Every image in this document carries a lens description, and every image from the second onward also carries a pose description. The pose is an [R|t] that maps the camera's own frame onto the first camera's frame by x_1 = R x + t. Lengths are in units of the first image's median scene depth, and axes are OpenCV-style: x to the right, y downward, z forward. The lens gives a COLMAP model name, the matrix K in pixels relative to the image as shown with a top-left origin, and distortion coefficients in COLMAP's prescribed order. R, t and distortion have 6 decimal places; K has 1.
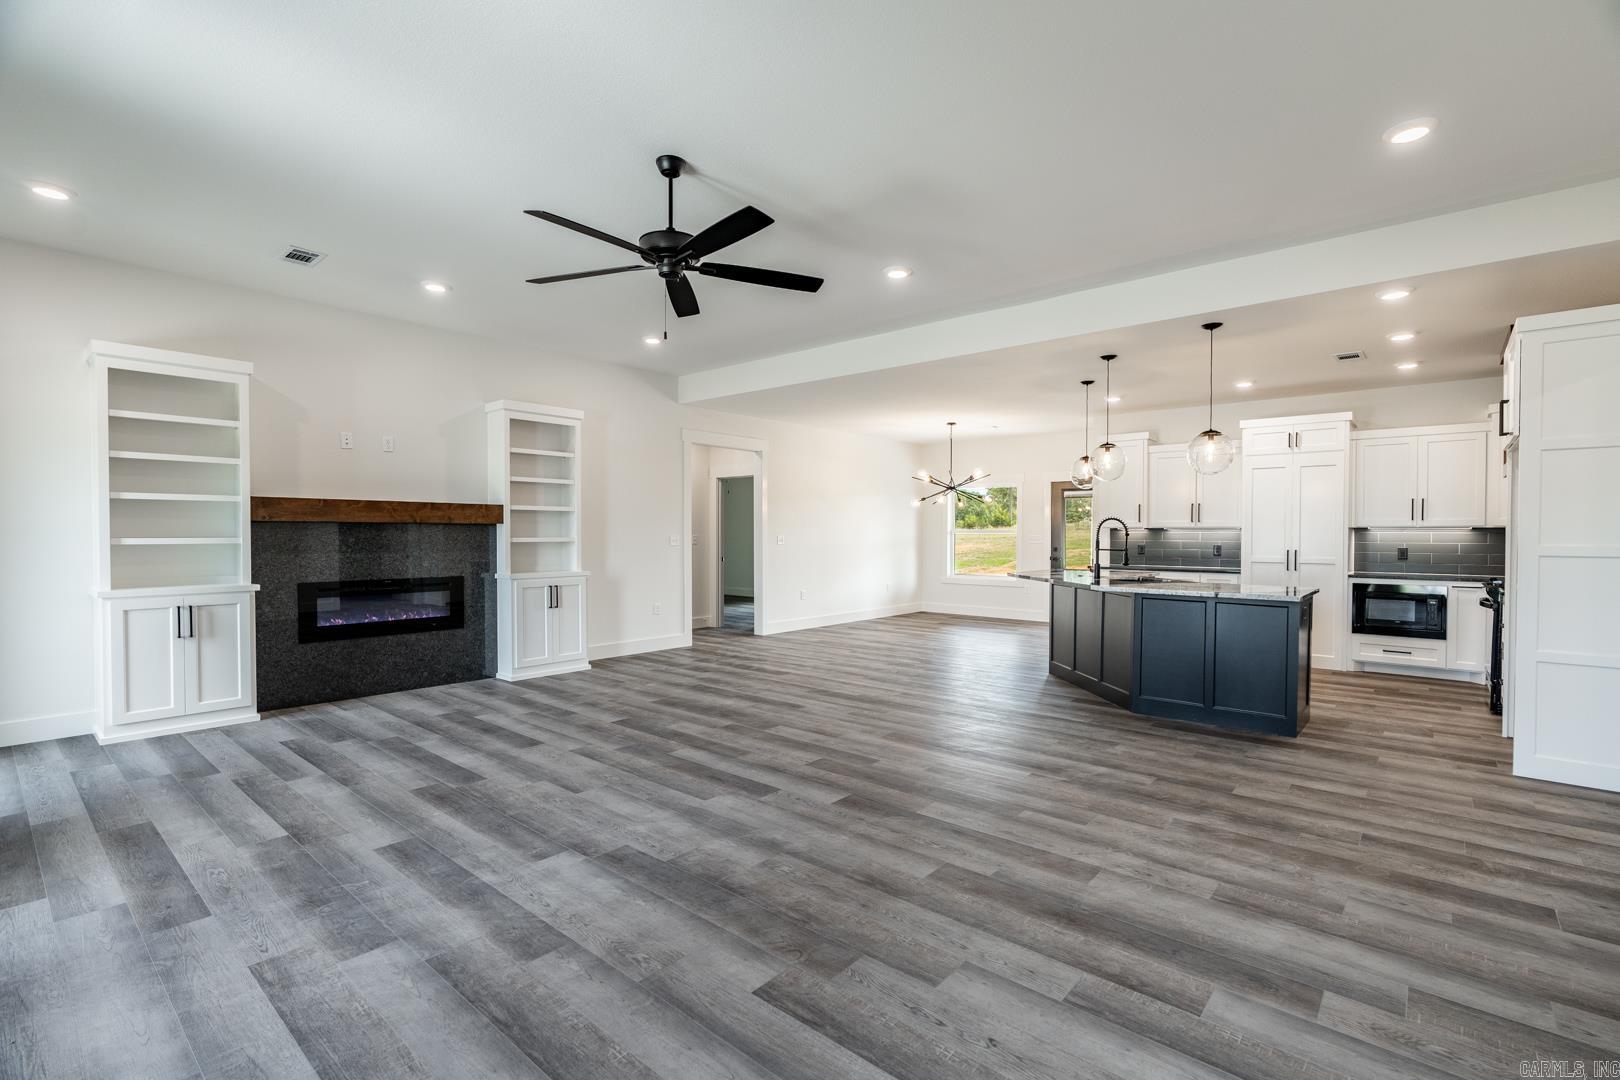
lens RADIAL K [[734.2, 0, 803.4], [0, 734.2, 542.7], [0, 0, 1]] dist [-0.010449, 0.003917]
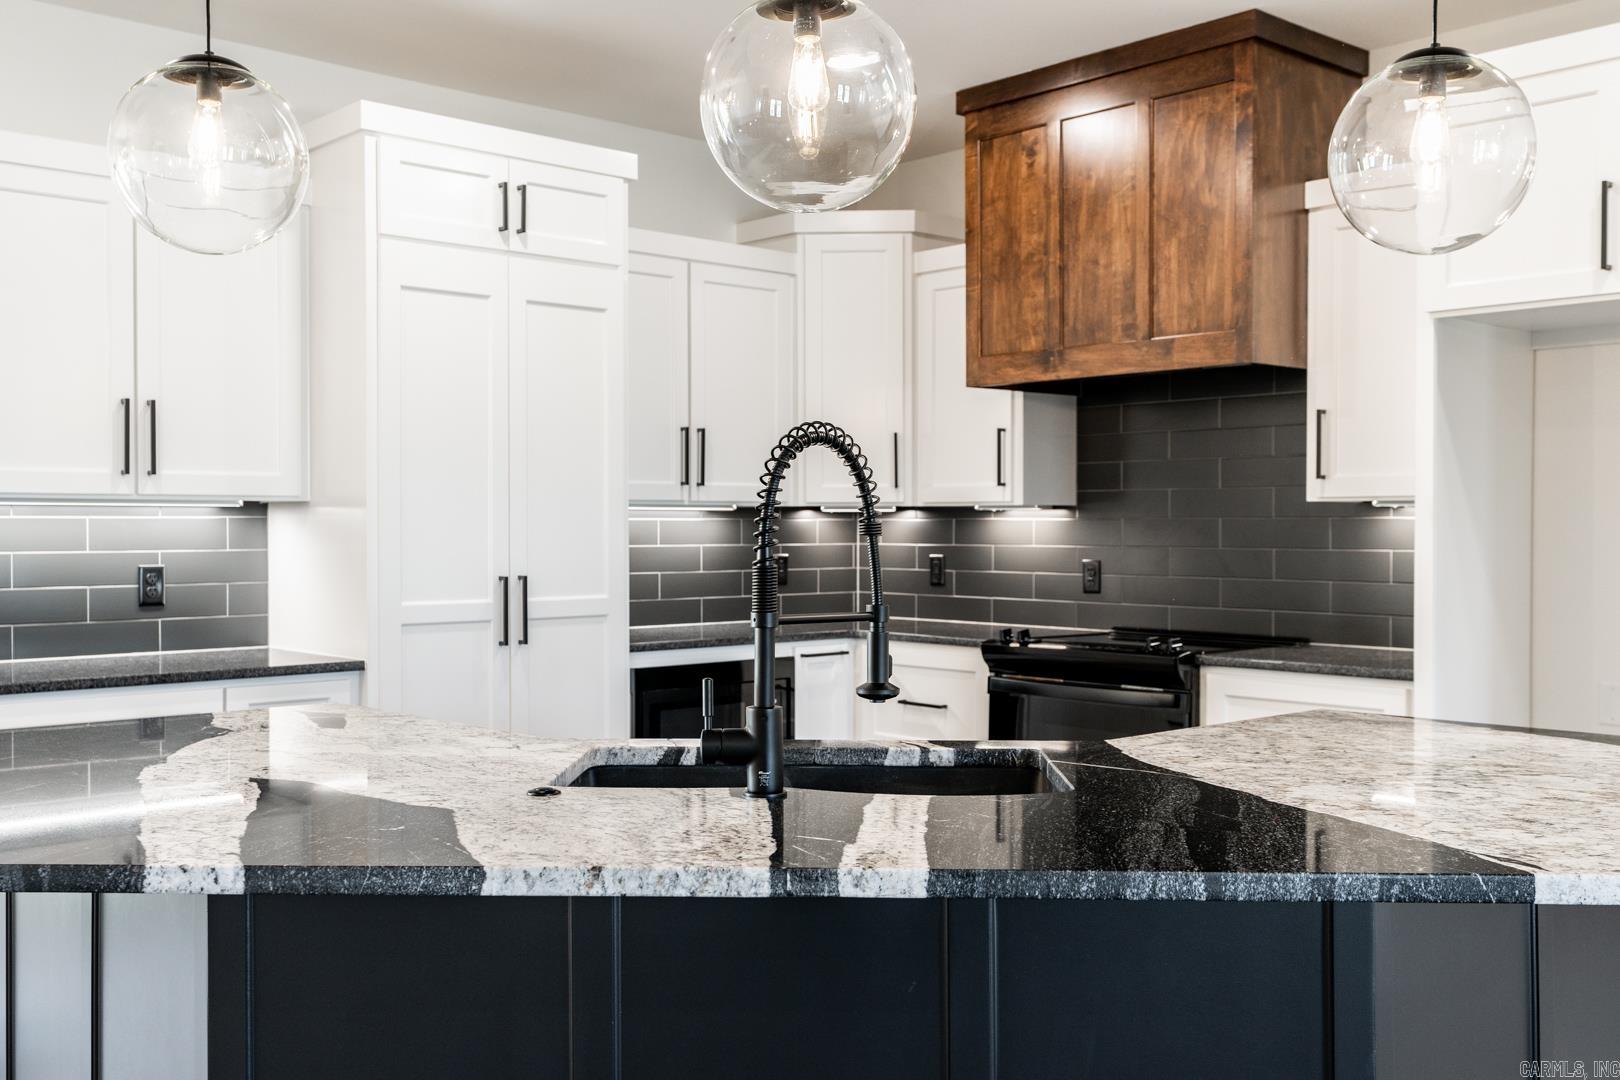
lens RADIAL K [[1564.4, 0, 802.3], [0, 1564.4, 550.4], [0, 0, 1]] dist [0.012081, 0.003777]
pose [[0.120976, -0.018394, 0.992485, 0.066870], [0.012560, 0.999777, 0.016998, -0.014363], [-0.992576, 0.010409, 0.121180, 1.144301]]
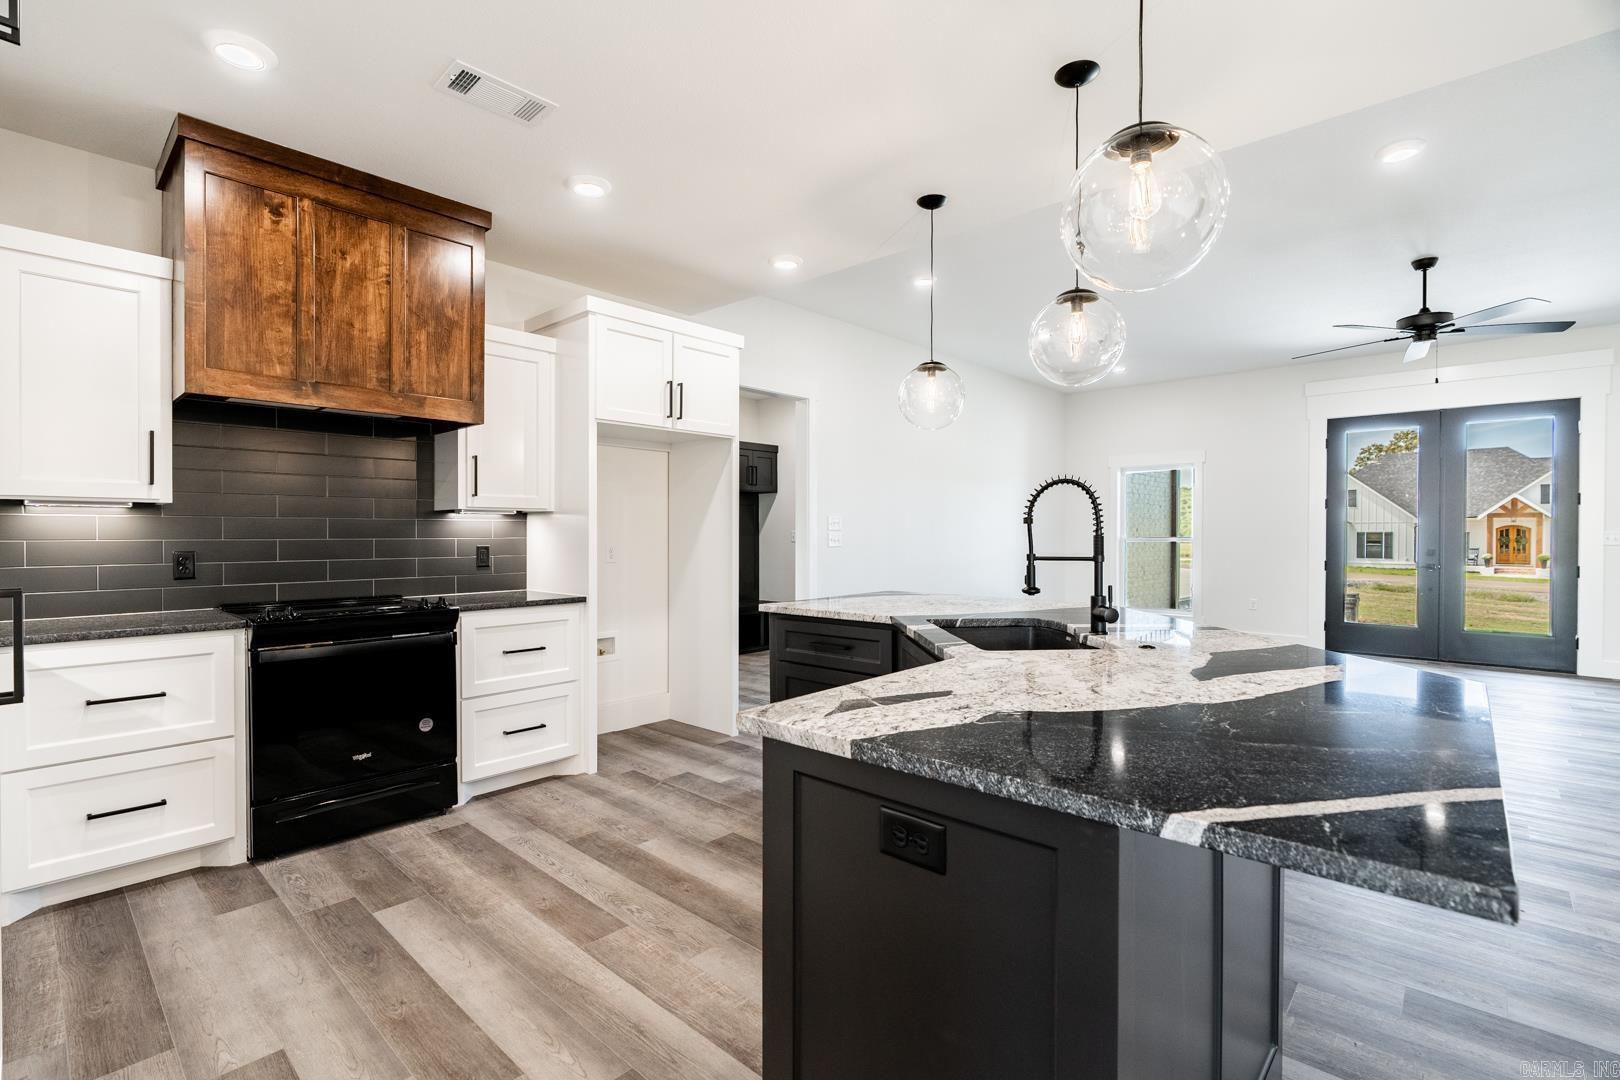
lens RADIAL K [[734.2, 0, 803.4], [0, 734.2, 542.7], [0, 0, 1]] dist [-0.010449, 0.003917]
pose [[-0.999560, -0.003247, 0.029486, 0.656085], [-0.002457, 0.999638, 0.026787, -0.011191], [-0.029563, 0.026702, -0.999206, 1.670460]]
